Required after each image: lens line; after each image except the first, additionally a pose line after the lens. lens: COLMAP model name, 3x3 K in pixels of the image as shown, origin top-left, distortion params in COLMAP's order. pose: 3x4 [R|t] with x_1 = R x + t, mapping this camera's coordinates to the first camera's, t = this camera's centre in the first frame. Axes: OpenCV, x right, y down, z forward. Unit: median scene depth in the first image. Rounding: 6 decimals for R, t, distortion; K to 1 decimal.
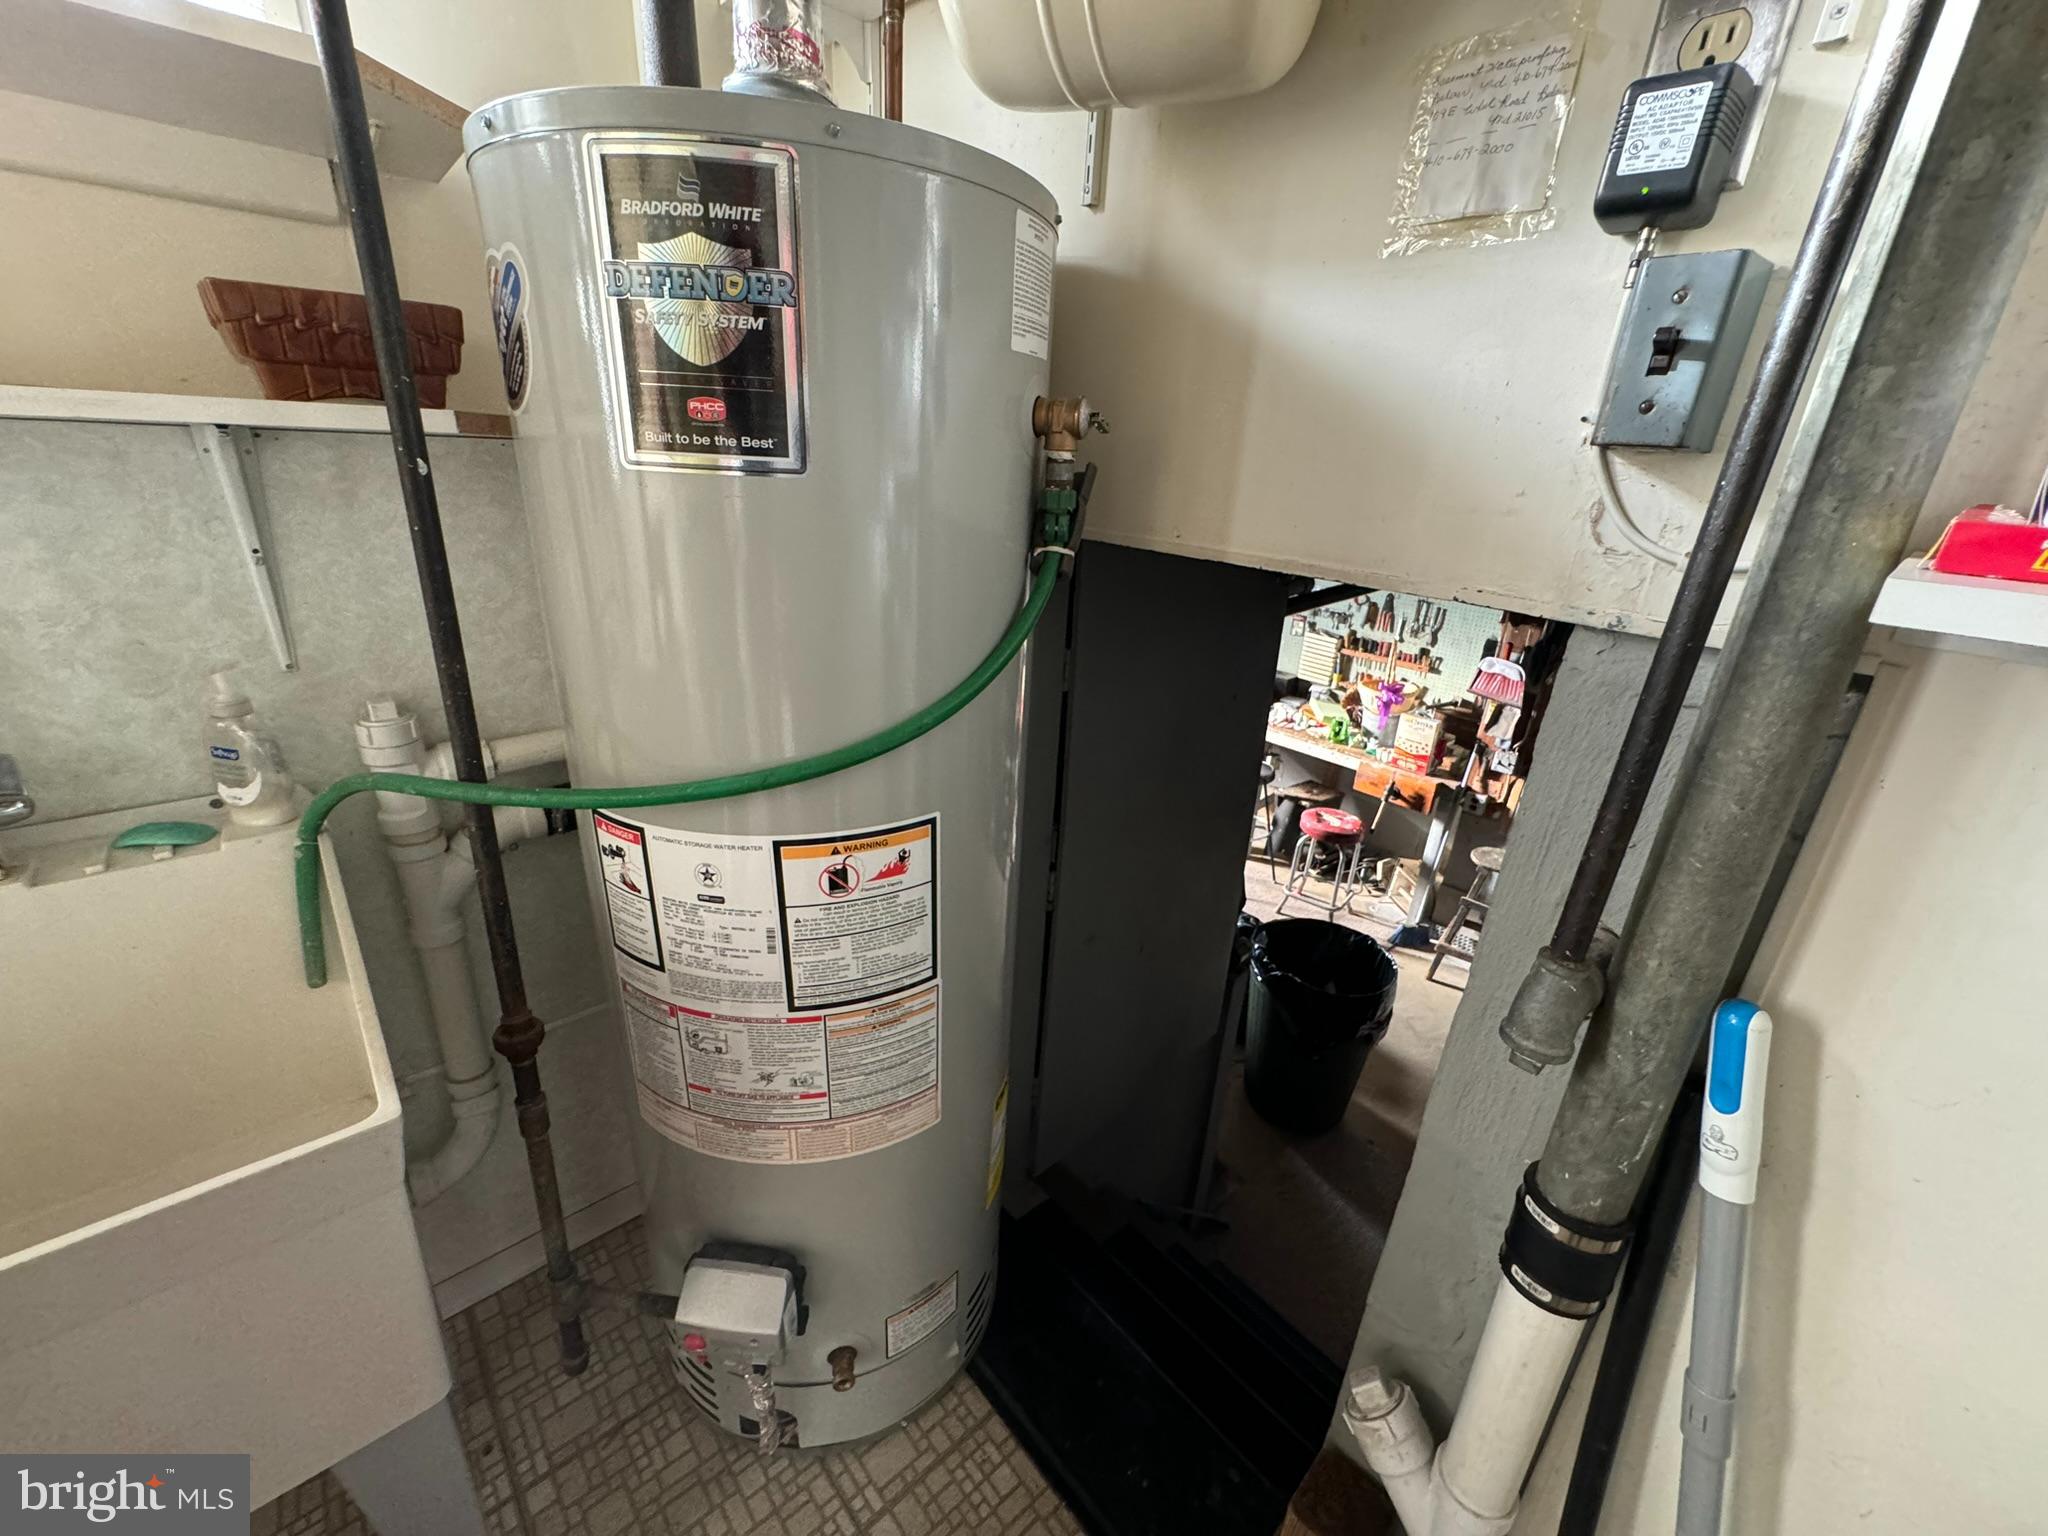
lens RADIAL K [[815.0, 0, 1024.0], [0, 815.0, 768.0], [0, 0, 1]] dist [-0.000196, -0.000874]
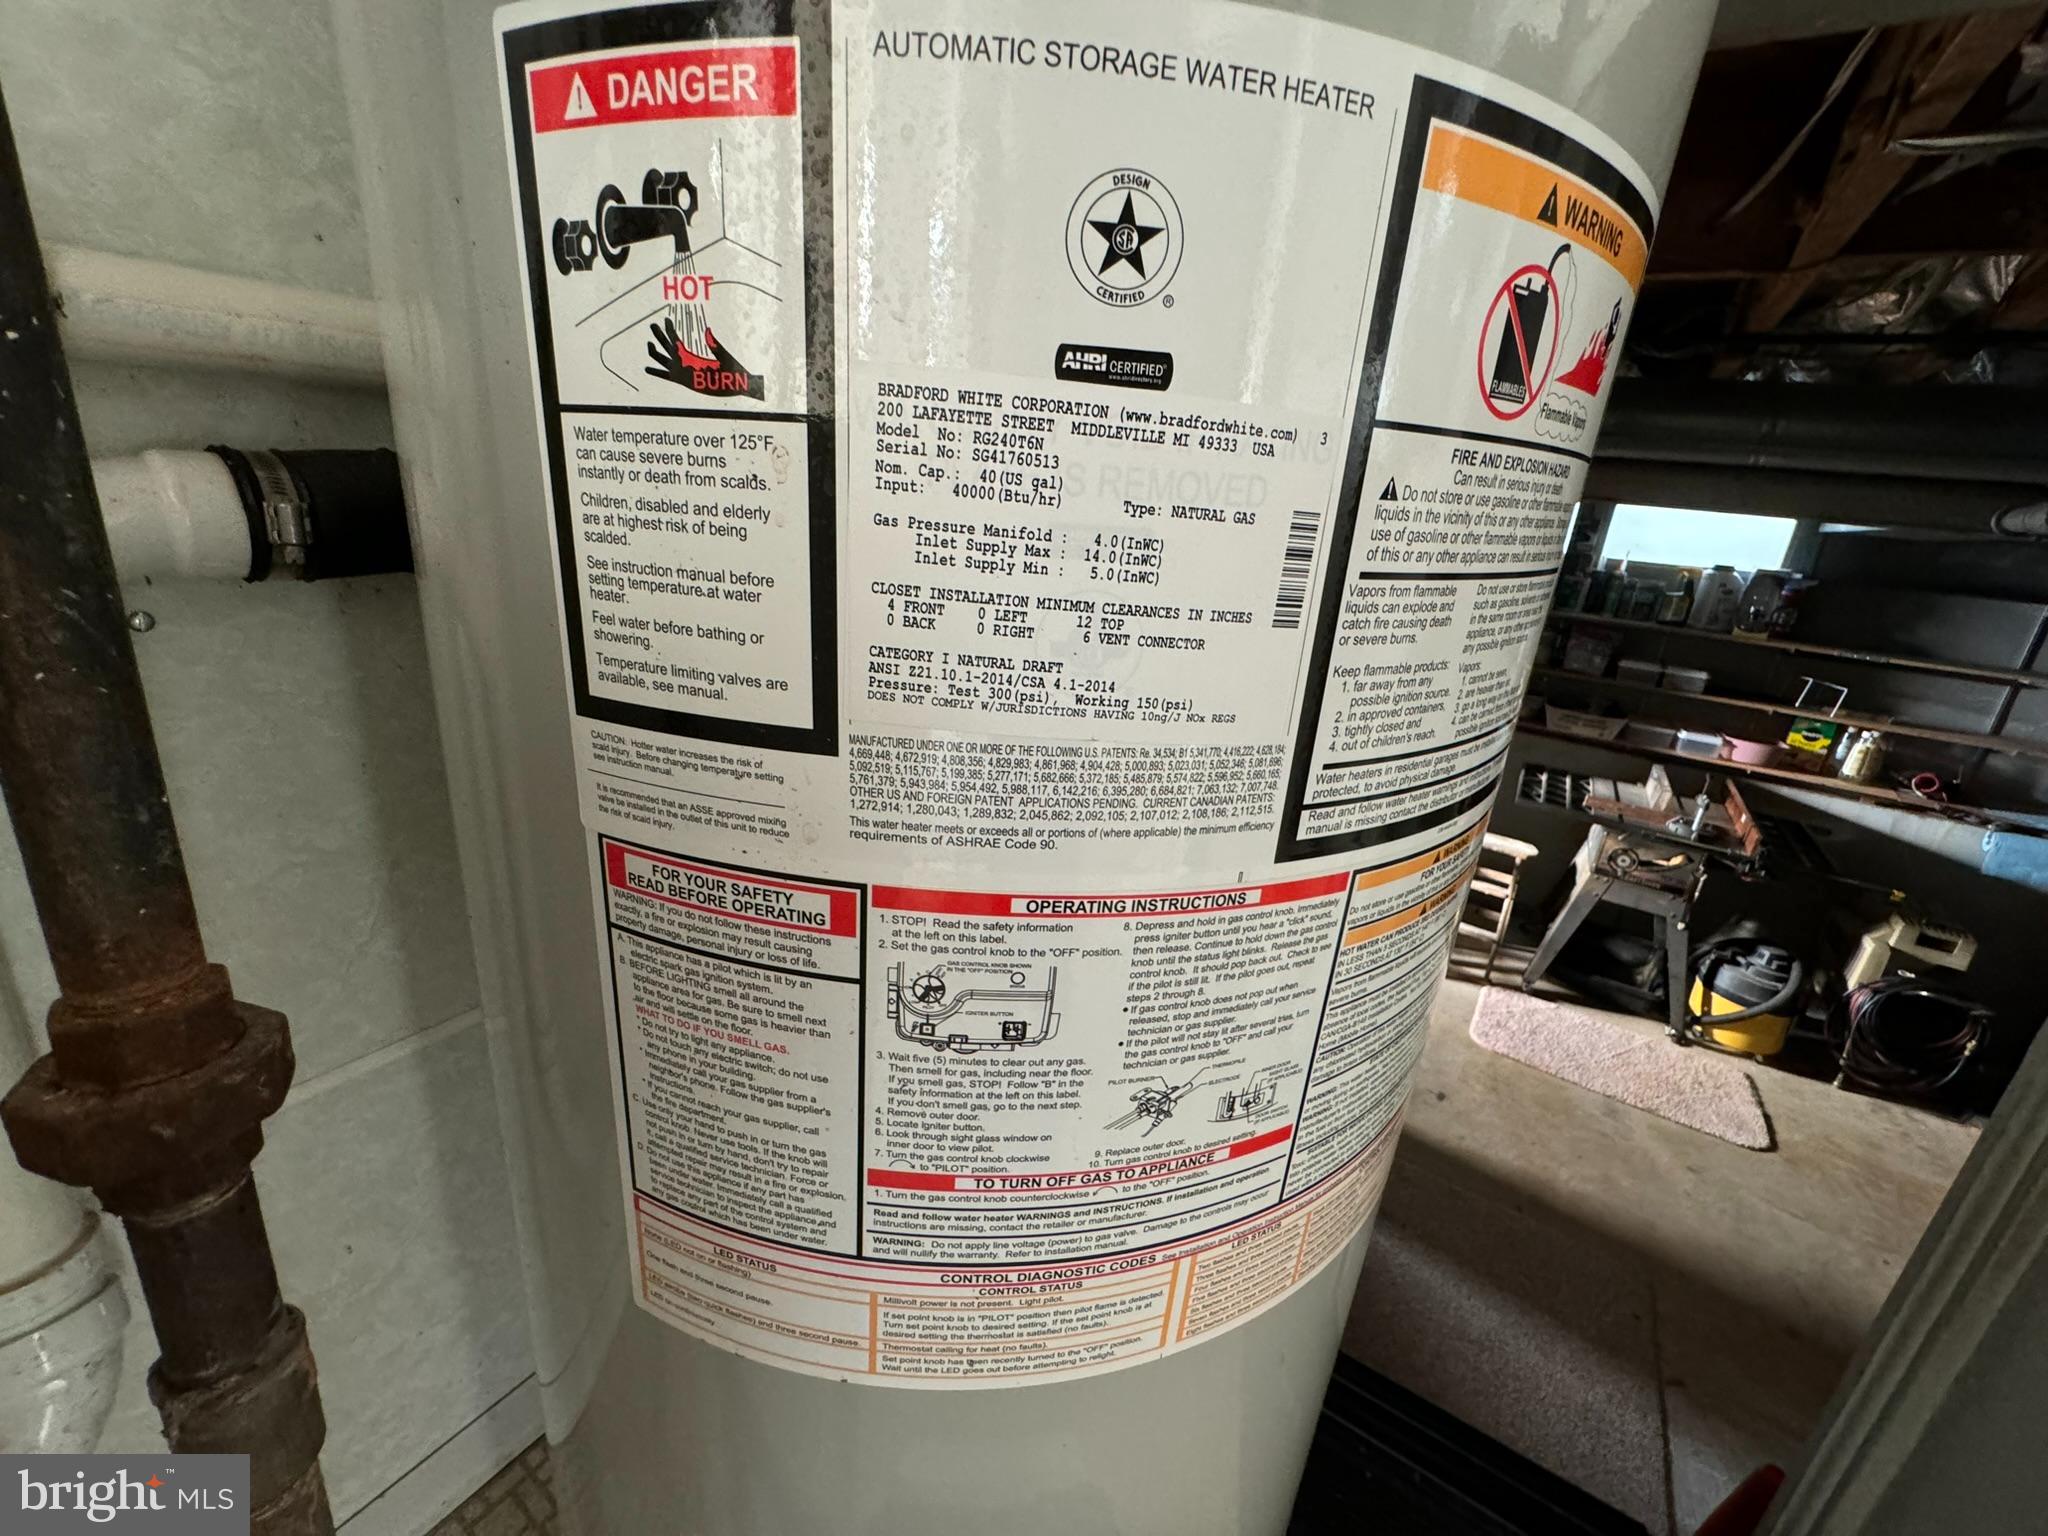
lens RADIAL K [[815.0, 0, 1024.0], [0, 815.0, 768.0], [0, 0, 1]] dist [-0.000196, -0.000874]
pose [[0.967055, -0.054905, 0.248578, -0.447520], [0.064202, 0.997502, -0.029446, 0.267319], [-0.246340, 0.044436, 0.968164, 0.731849]]
